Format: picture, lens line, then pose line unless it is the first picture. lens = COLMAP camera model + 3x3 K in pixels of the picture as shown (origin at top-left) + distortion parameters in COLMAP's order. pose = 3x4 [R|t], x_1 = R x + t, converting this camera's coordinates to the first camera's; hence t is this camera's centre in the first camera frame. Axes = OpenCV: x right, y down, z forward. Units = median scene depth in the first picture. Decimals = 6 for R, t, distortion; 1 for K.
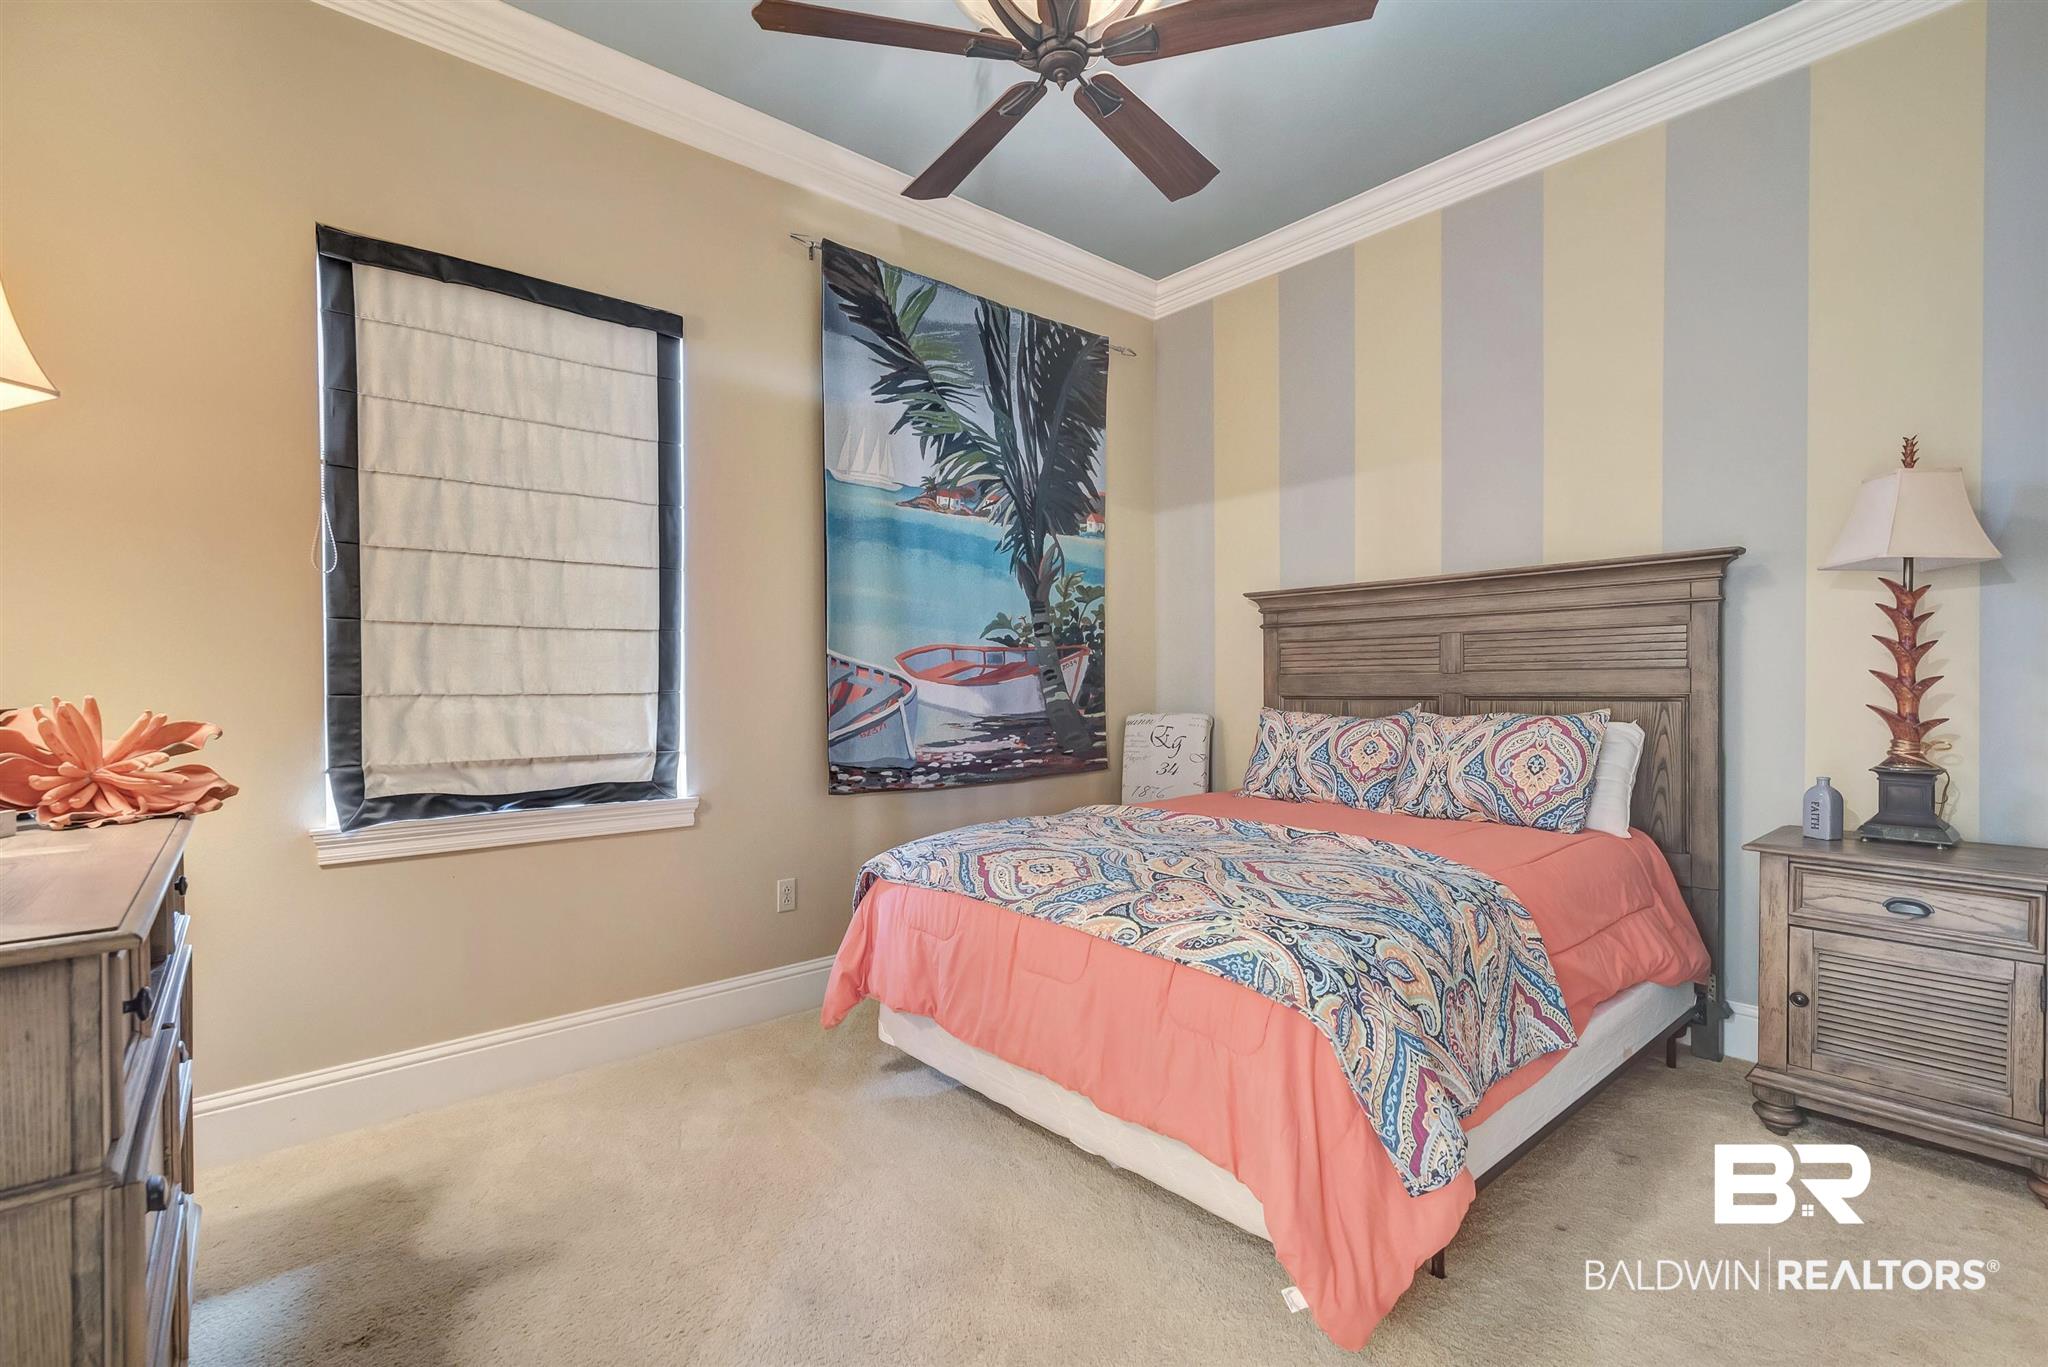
lens RADIAL K [[930.9, 0, 1018.8], [0, 930.9, 694.2], [0, 0, 1]] dist [0.014705, -0.001519]
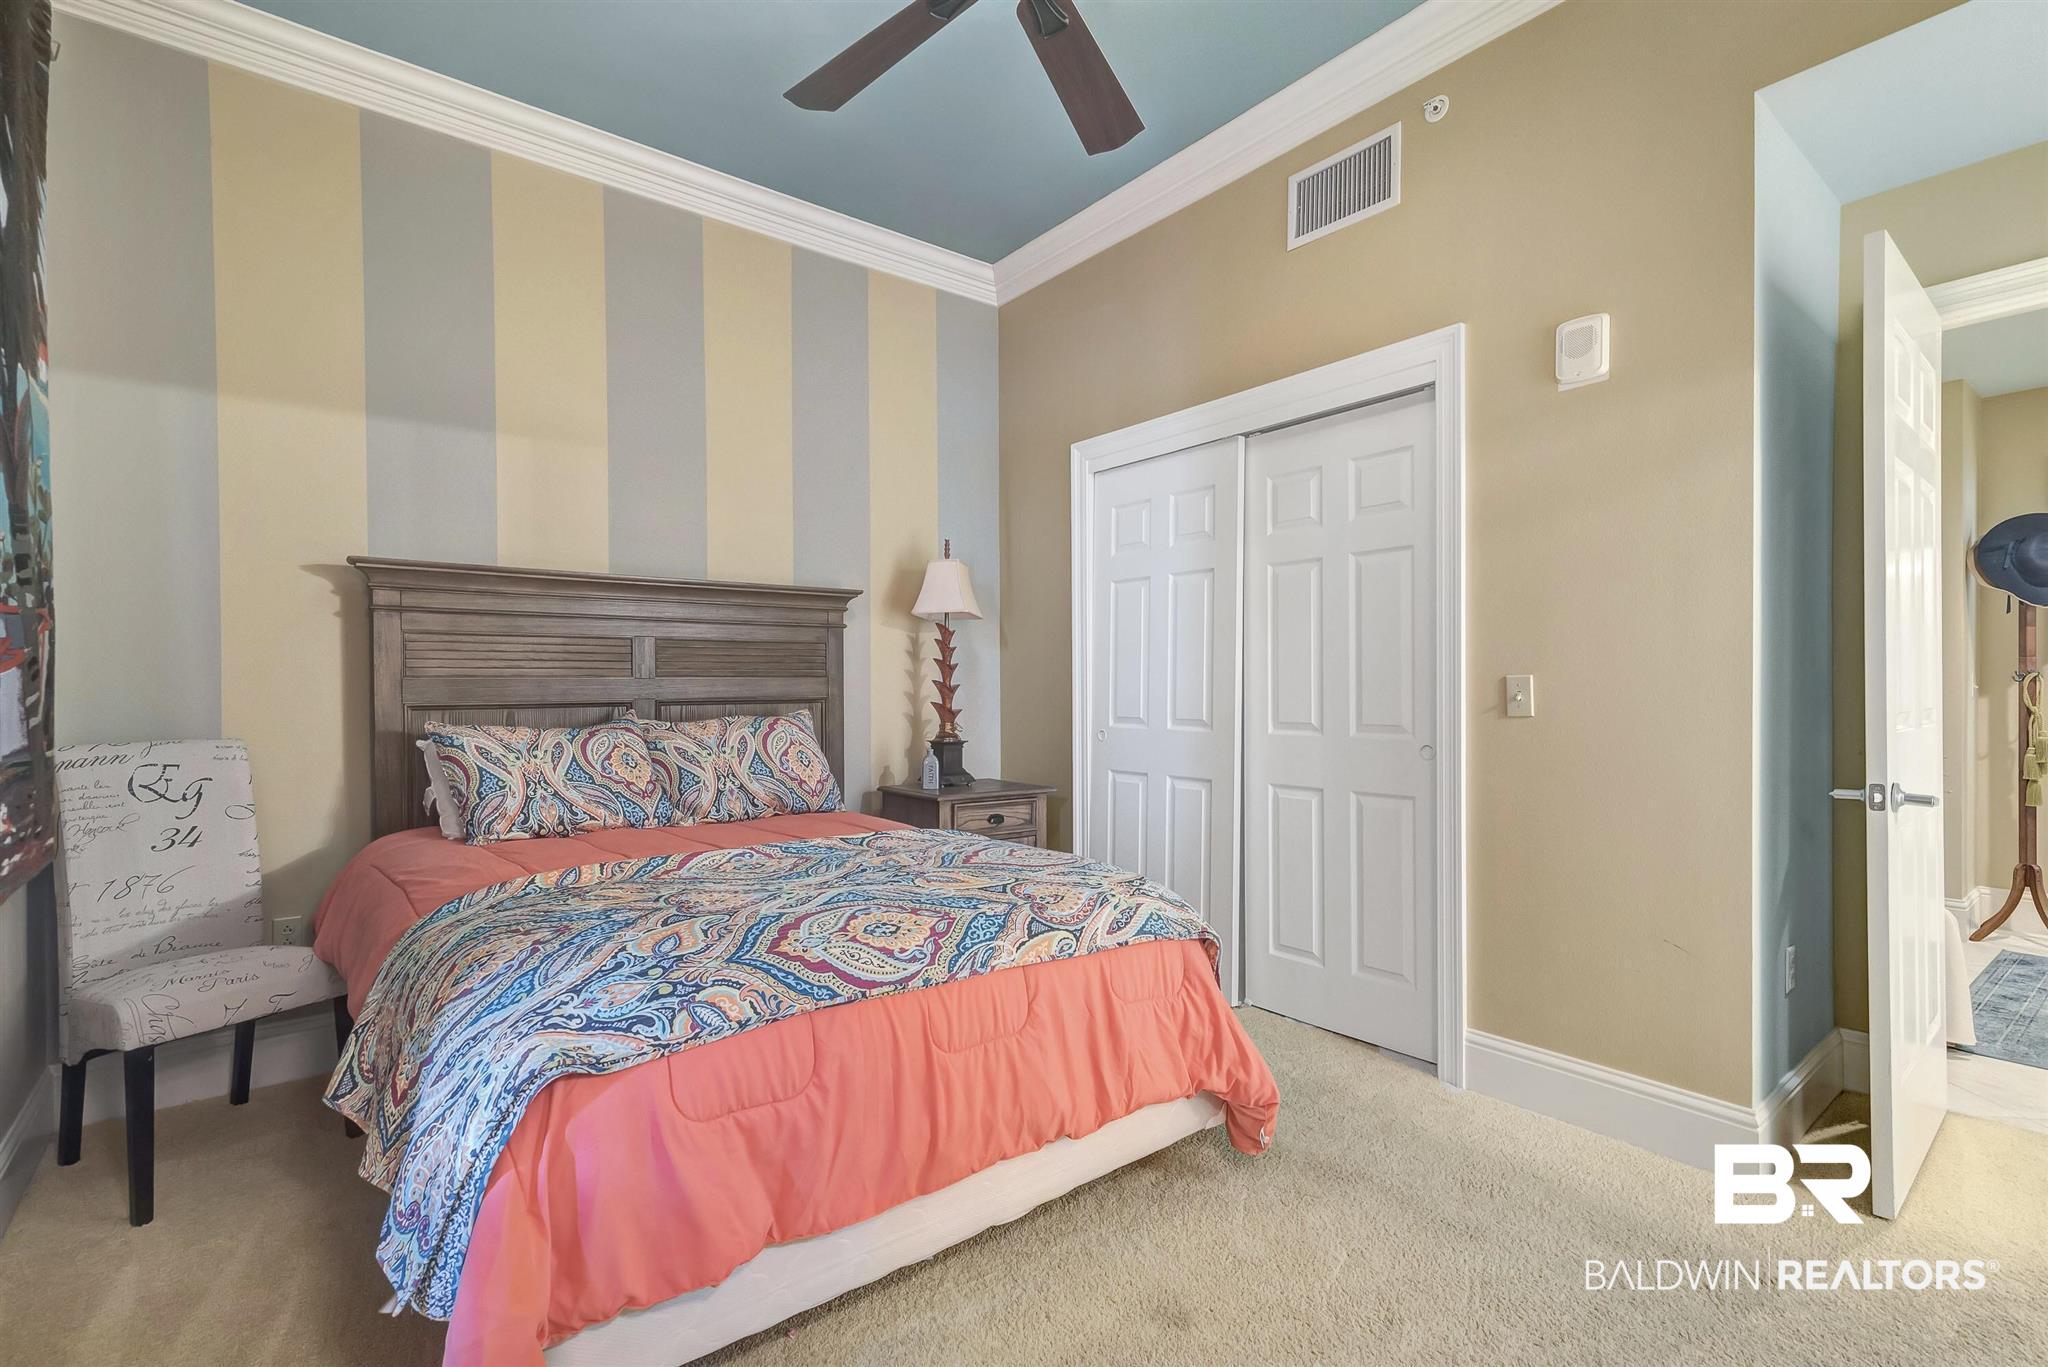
lens RADIAL K [[930.9, 0, 1021.0], [0, 930.9, 673.4], [0, 0, 1]] dist [0.014705, -0.001519]
pose [[0.057032, 0.018768, 0.998196, -0.541377], [0.015114, 0.999692, -0.019659, -0.002491], [-0.998258, 0.016208, 0.056731, 0.628554]]
